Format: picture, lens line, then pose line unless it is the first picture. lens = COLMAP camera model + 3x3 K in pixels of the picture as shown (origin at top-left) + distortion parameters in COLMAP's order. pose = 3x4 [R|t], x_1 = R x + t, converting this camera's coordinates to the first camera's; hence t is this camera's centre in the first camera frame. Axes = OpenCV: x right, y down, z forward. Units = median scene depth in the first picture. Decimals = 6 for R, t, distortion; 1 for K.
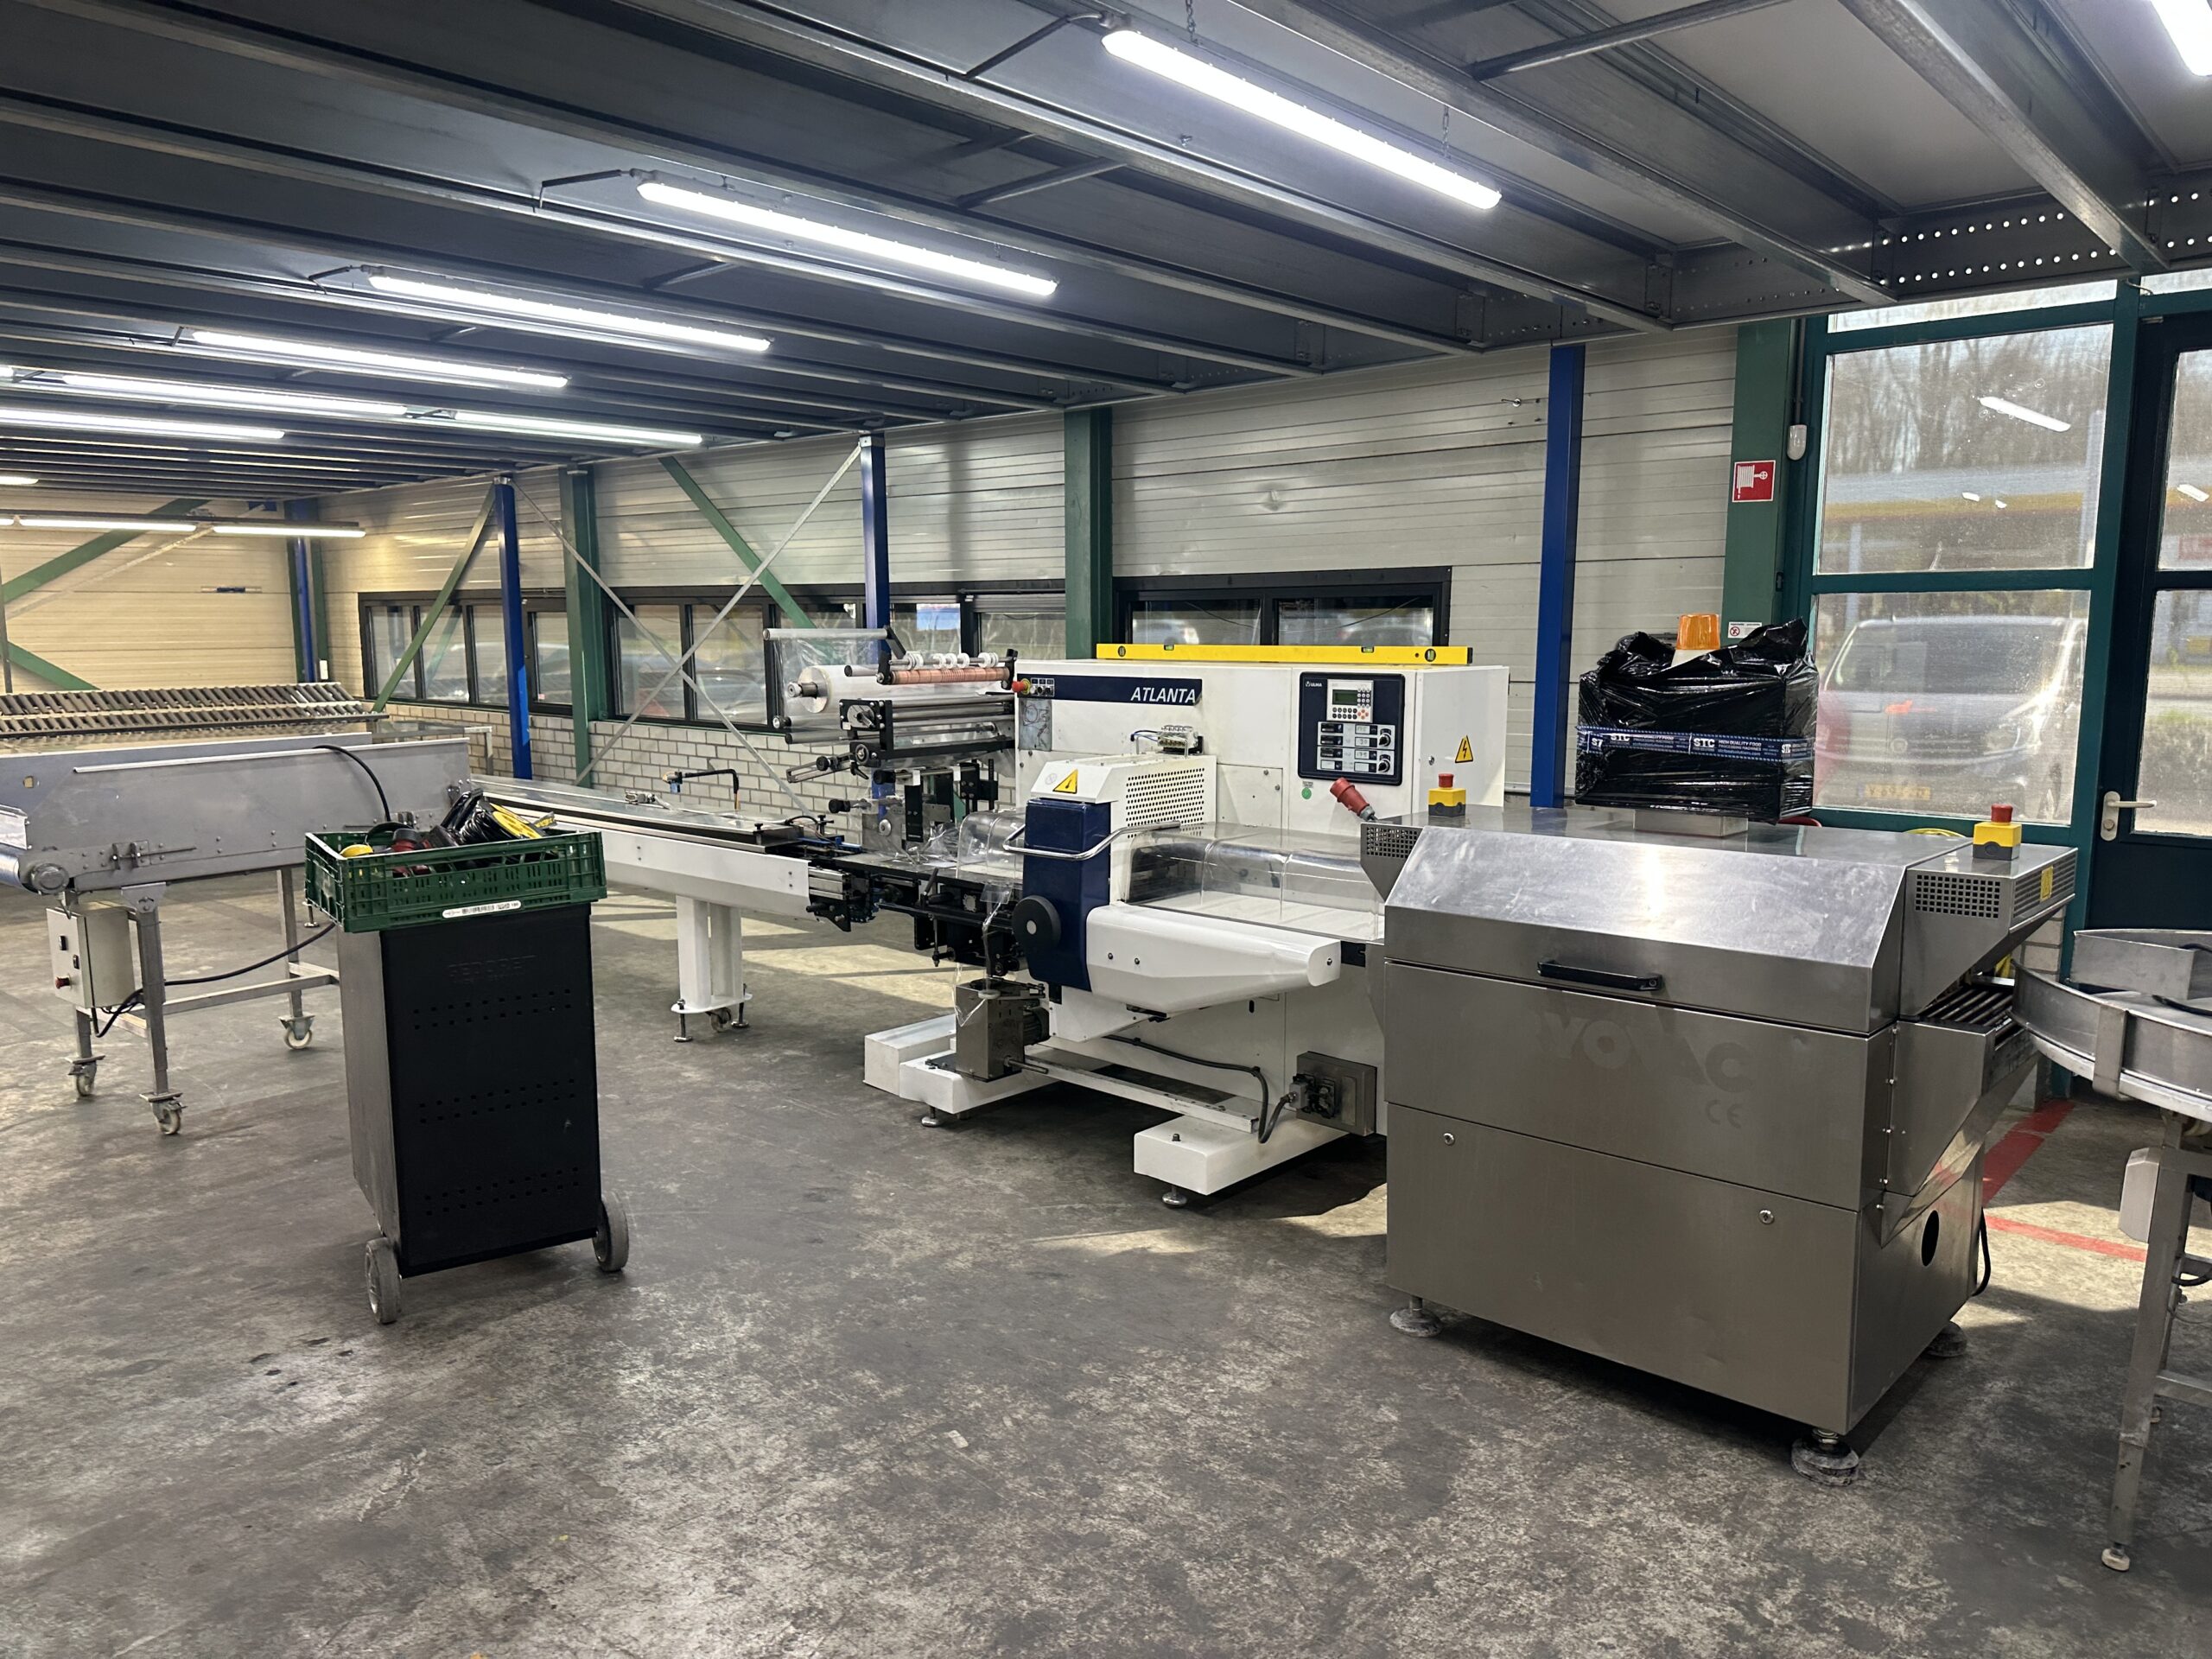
lens RADIAL K [[1551.8, 0, 1107.0], [0, 1551.8, 846.3], [0, 0, 1]] dist [0.150930, -0.198134]
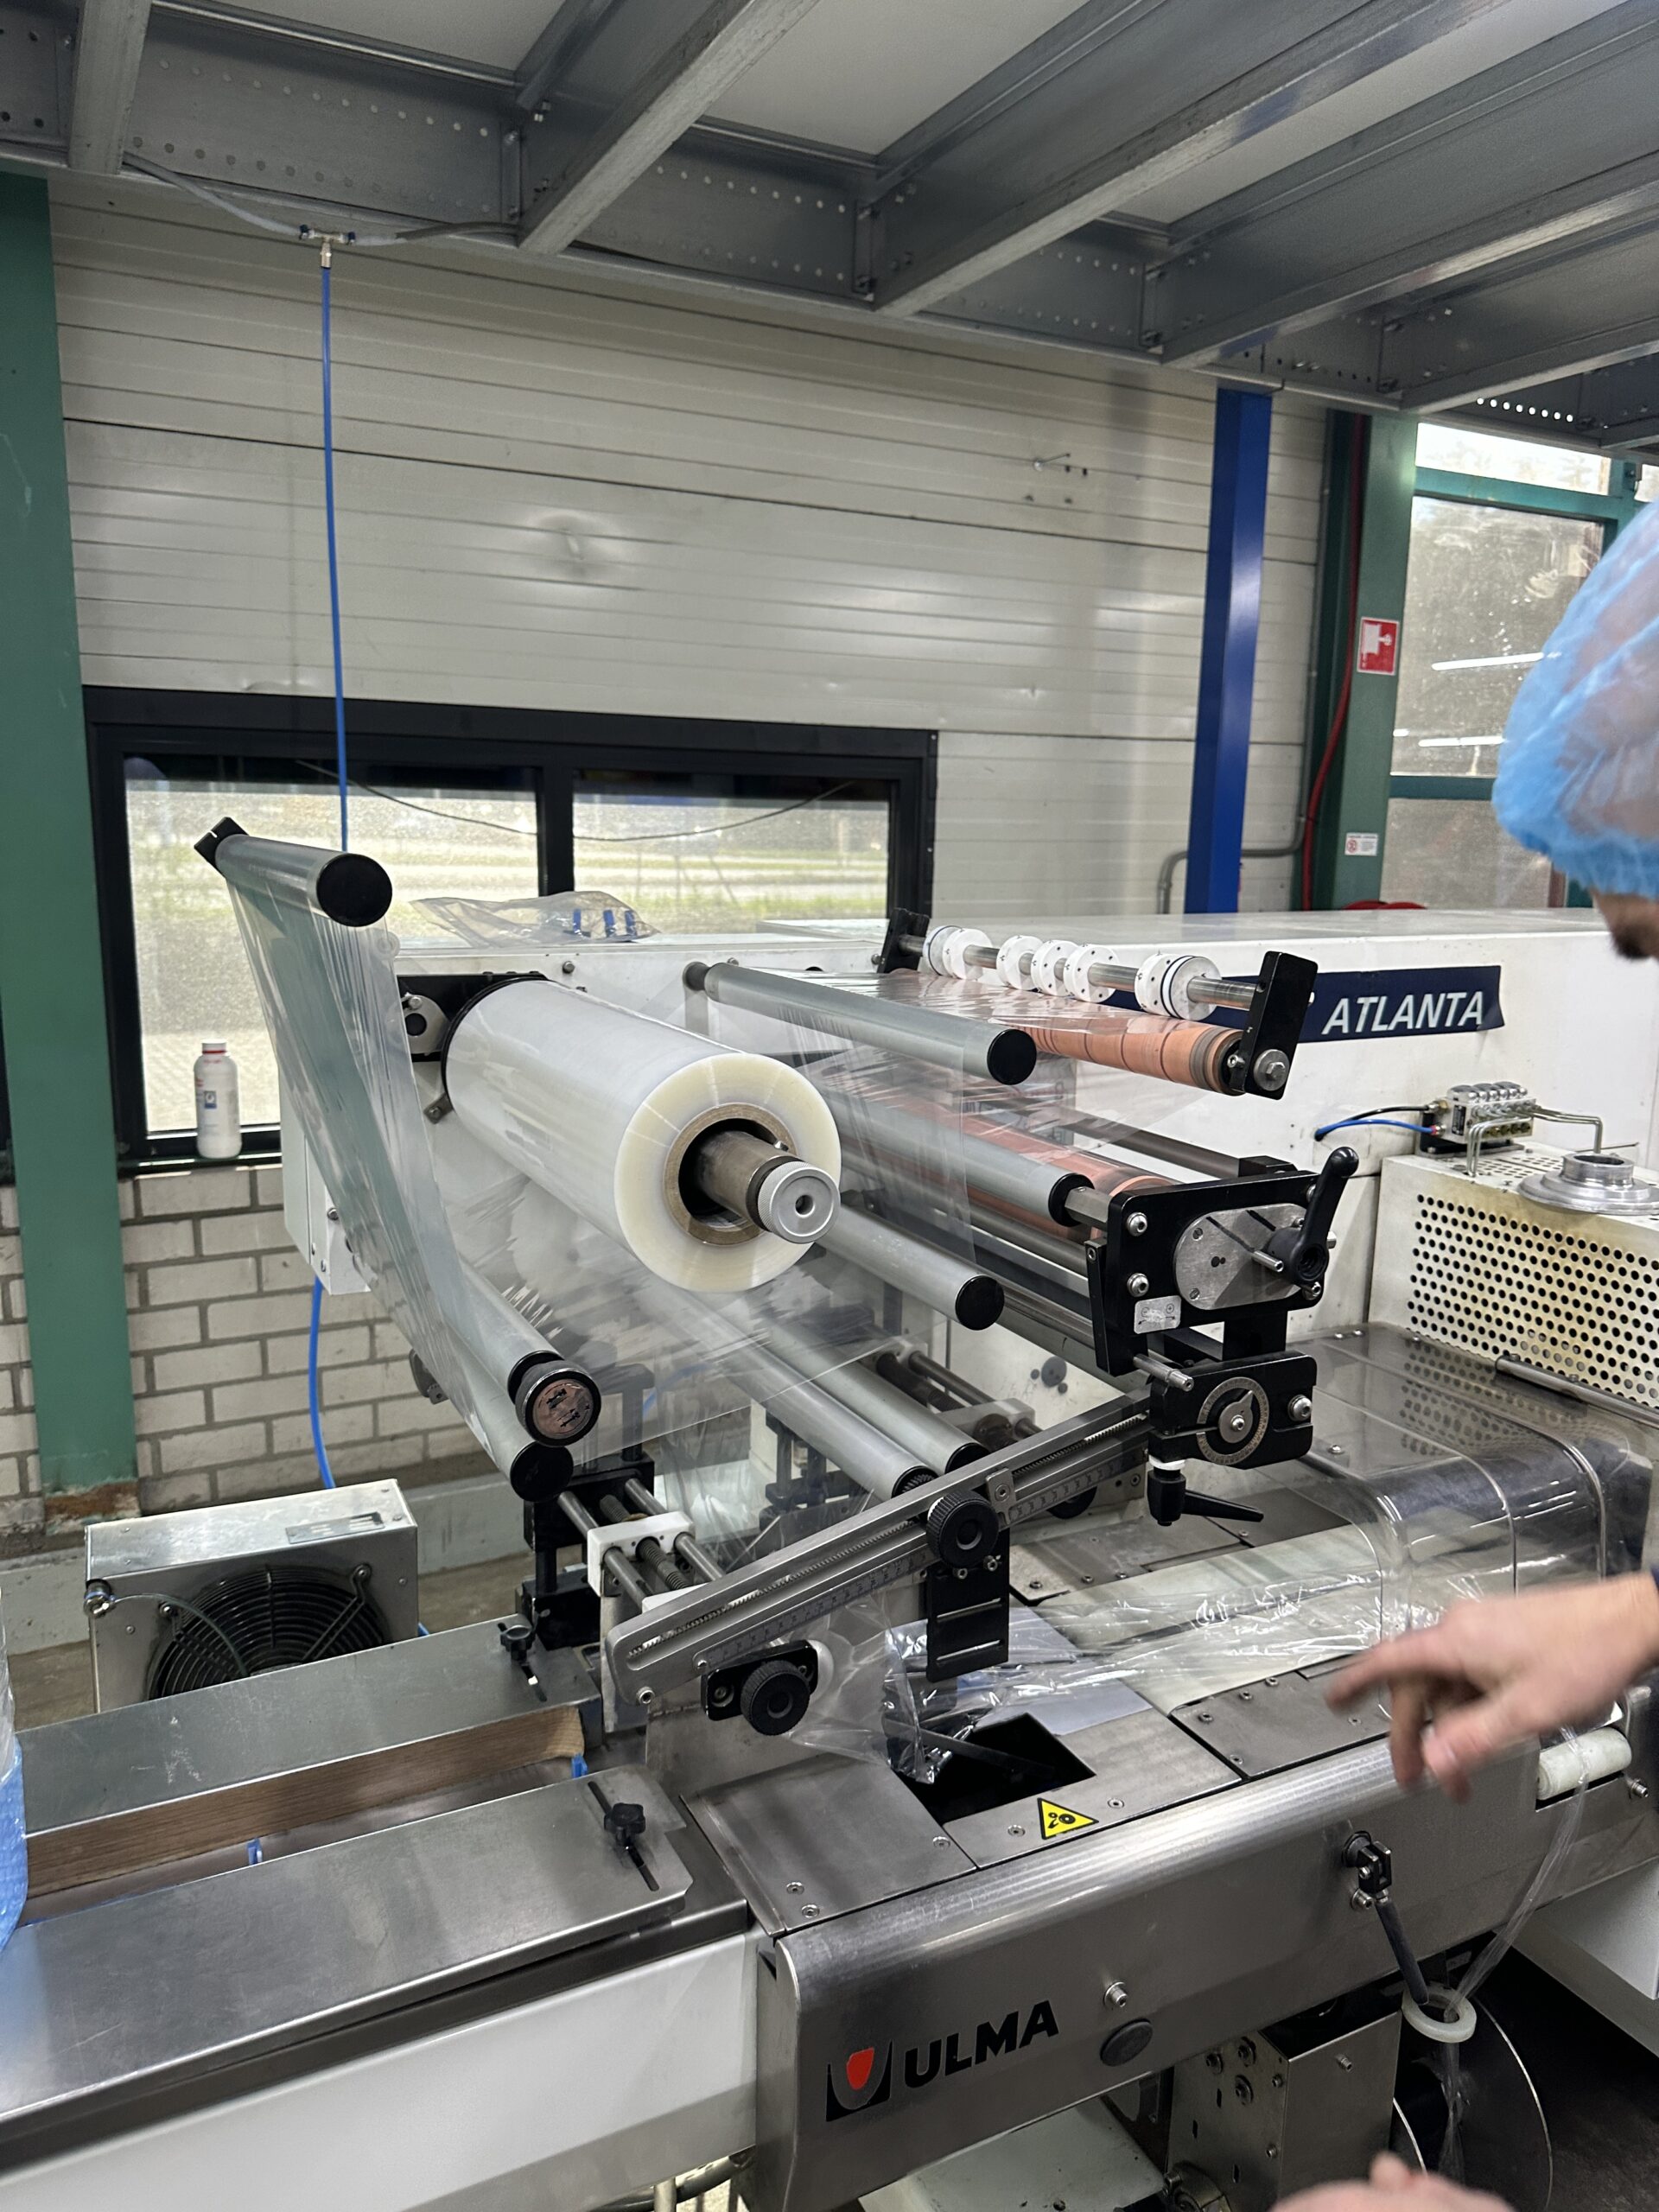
lens RADIAL K [[1539.3, 0, 836.9], [0, 1539.3, 1136.0], [0, 0, 1]] dist [0.132418, -0.237080]
pose [[0.362020, -0.176463, 0.915315, -0.407259], [0.117303, 0.982737, 0.143067, -0.148887], [-0.924760, 0.055576, 0.376470, 1.048154]]
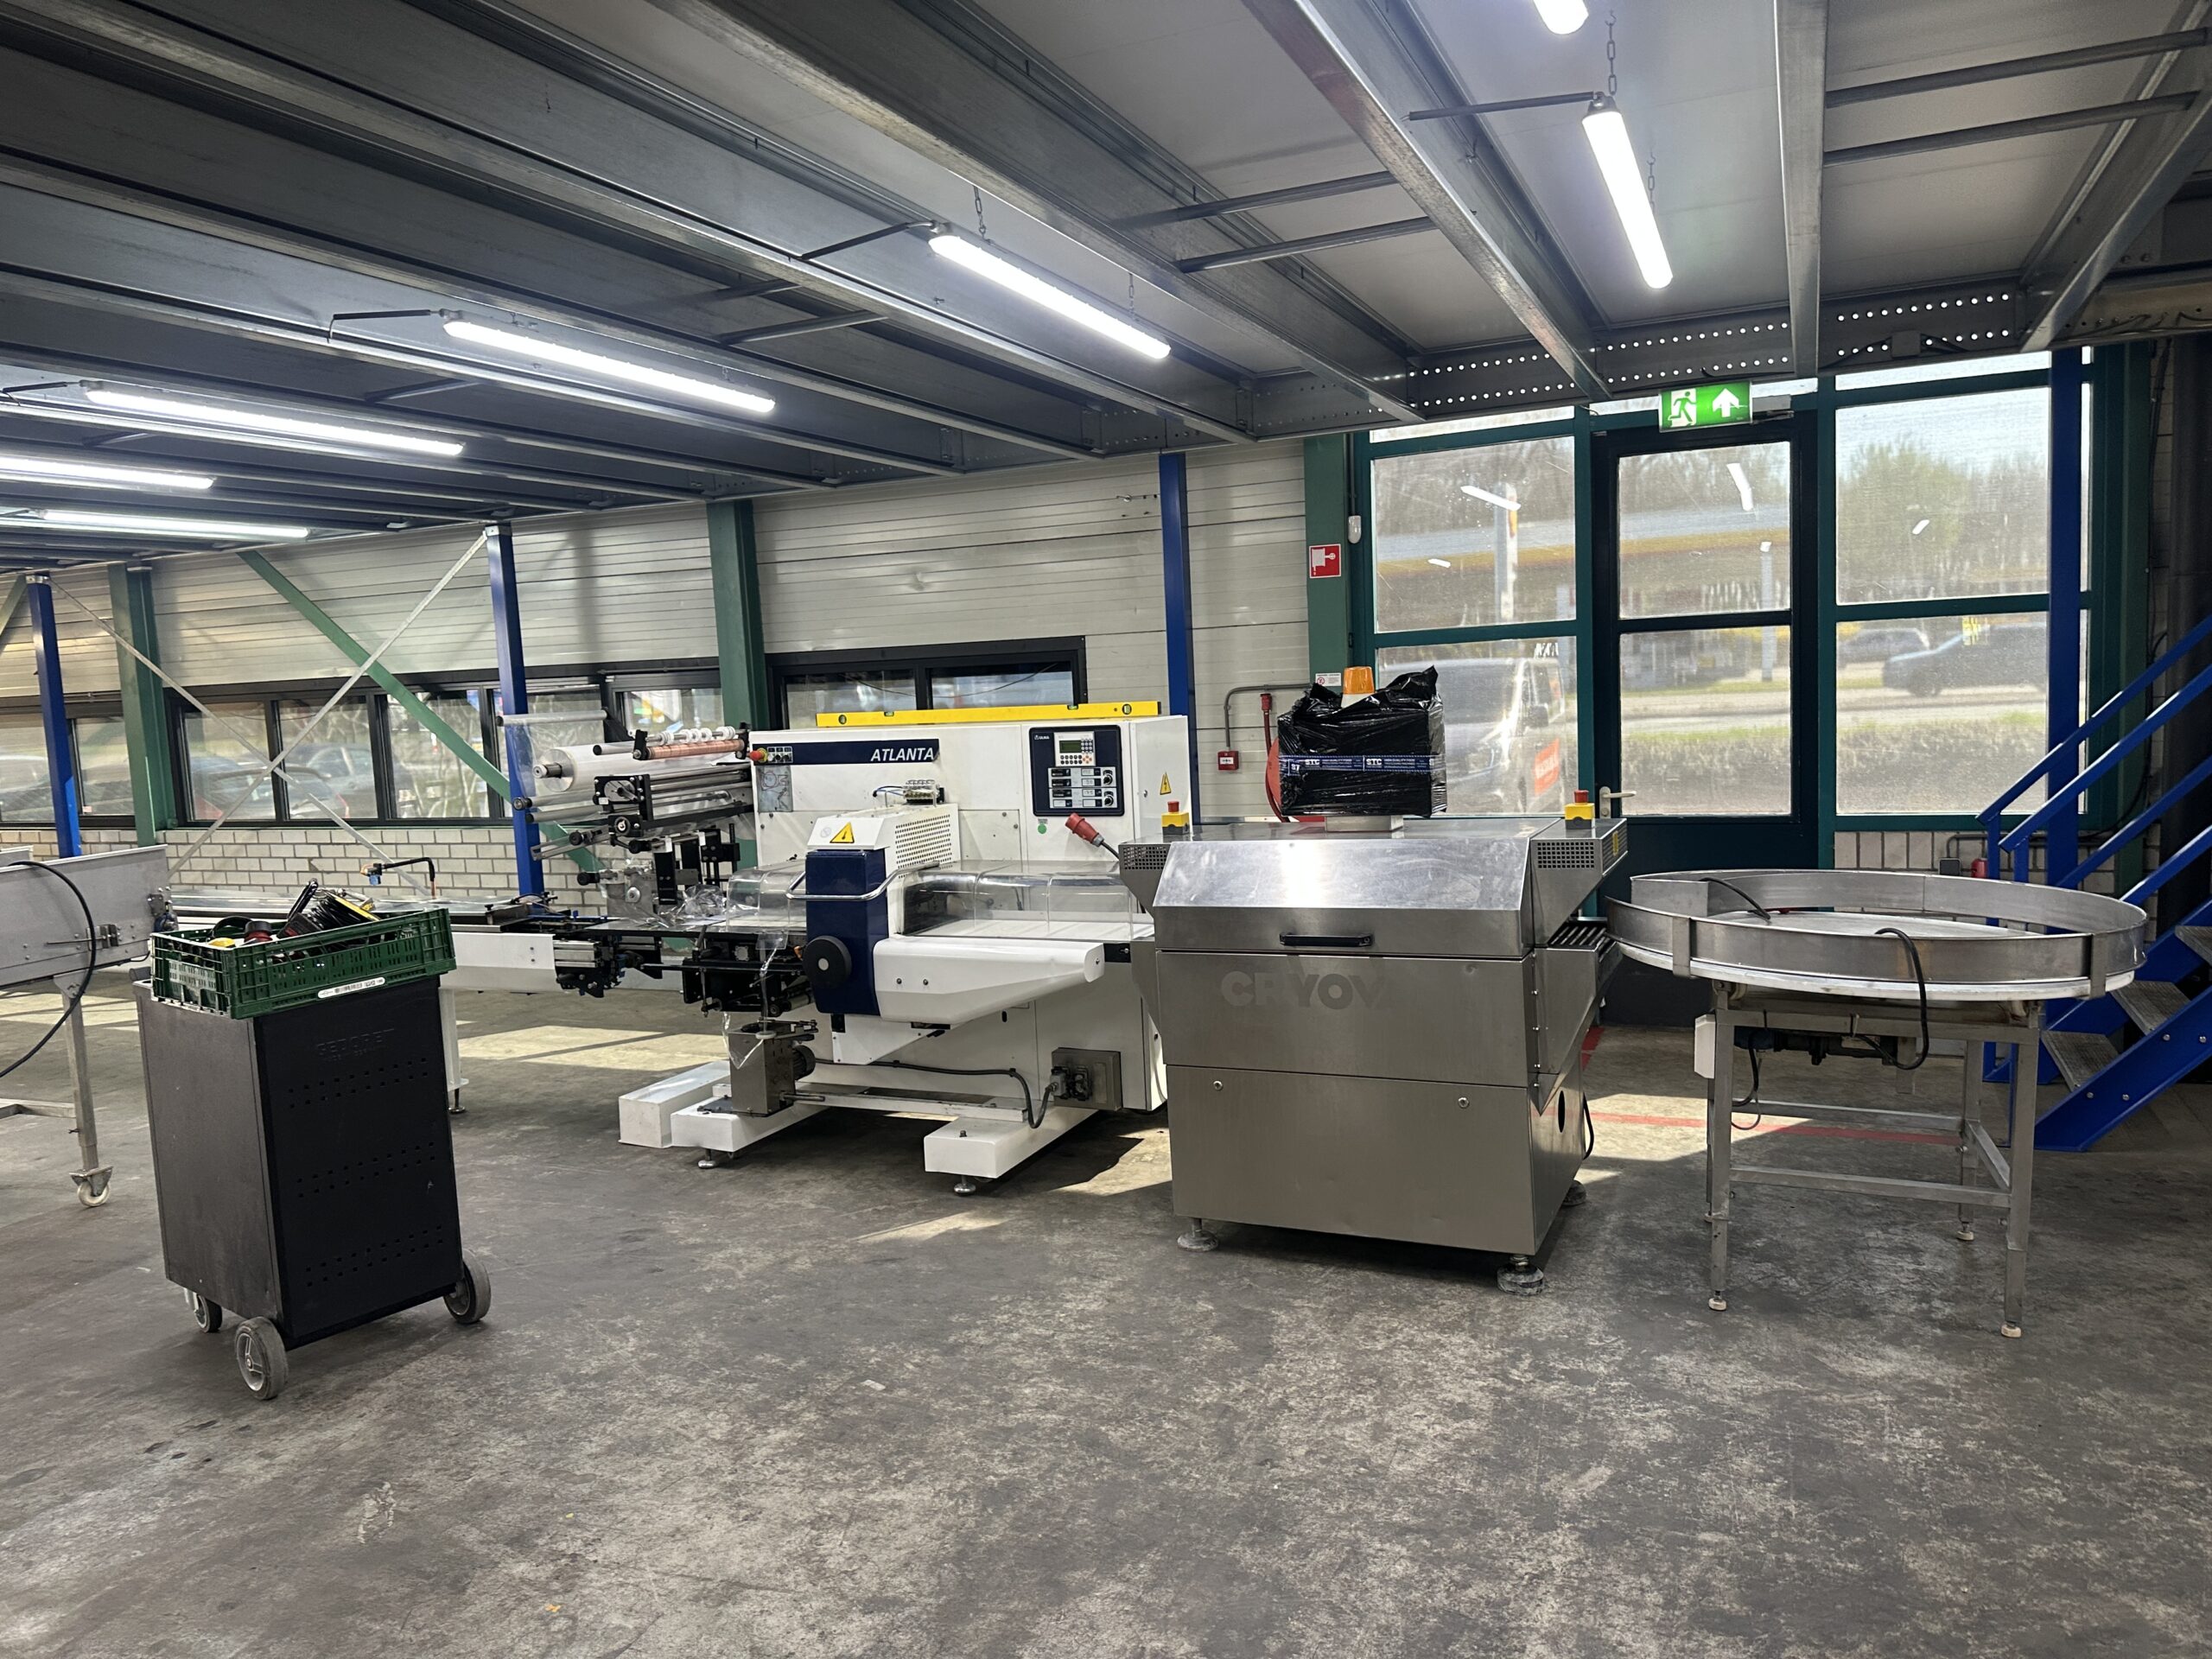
lens RADIAL K [[1540.2, 0, 1106.0], [0, 1540.2, 829.5], [0, 0, 1]] dist [0.167183, -0.188080]
pose [[0.953663, -0.075087, 0.291357, -0.166417], [0.090395, 0.995126, -0.039420, 0.017000], [-0.286977, 0.063931, 0.955802, -0.136196]]
